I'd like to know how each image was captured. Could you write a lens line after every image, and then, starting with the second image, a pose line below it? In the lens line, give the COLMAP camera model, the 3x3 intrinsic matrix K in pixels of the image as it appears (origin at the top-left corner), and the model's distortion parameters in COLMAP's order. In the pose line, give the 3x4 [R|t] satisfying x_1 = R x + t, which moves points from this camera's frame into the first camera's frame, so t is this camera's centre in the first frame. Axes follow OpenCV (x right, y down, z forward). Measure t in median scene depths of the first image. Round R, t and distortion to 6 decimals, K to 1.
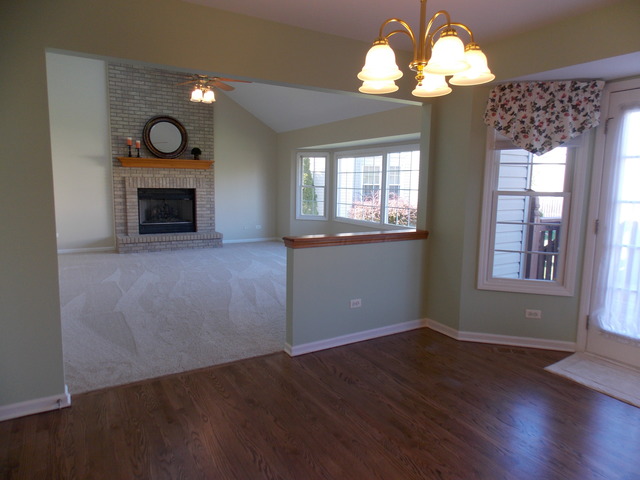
lens RADIAL K [[423.6, 0, 318.2], [0, 423.6, 242.4], [0, 0, 1]] dist [-0.028957, 0.000516]
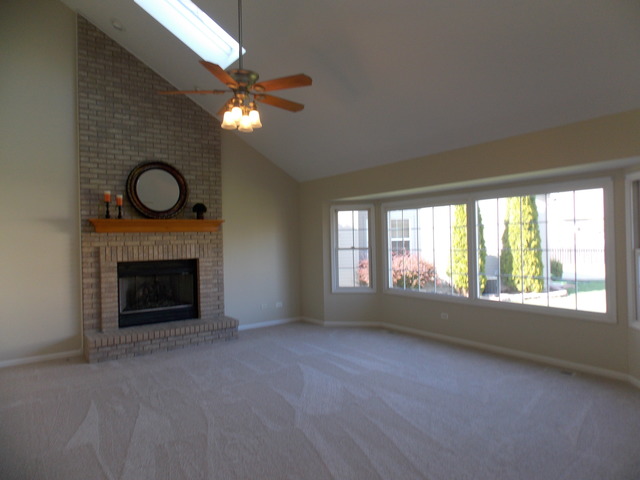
lens RADIAL K [[423.6, 0, 322.3], [0, 423.6, 236.1], [0, 0, 1]] dist [-0.028957, 0.000516]
pose [[0.994739, -0.039971, 0.094324, -0.153871], [0.053133, 0.988520, -0.141440, -0.054255], [-0.087587, 0.145708, 0.985443, 0.275171]]
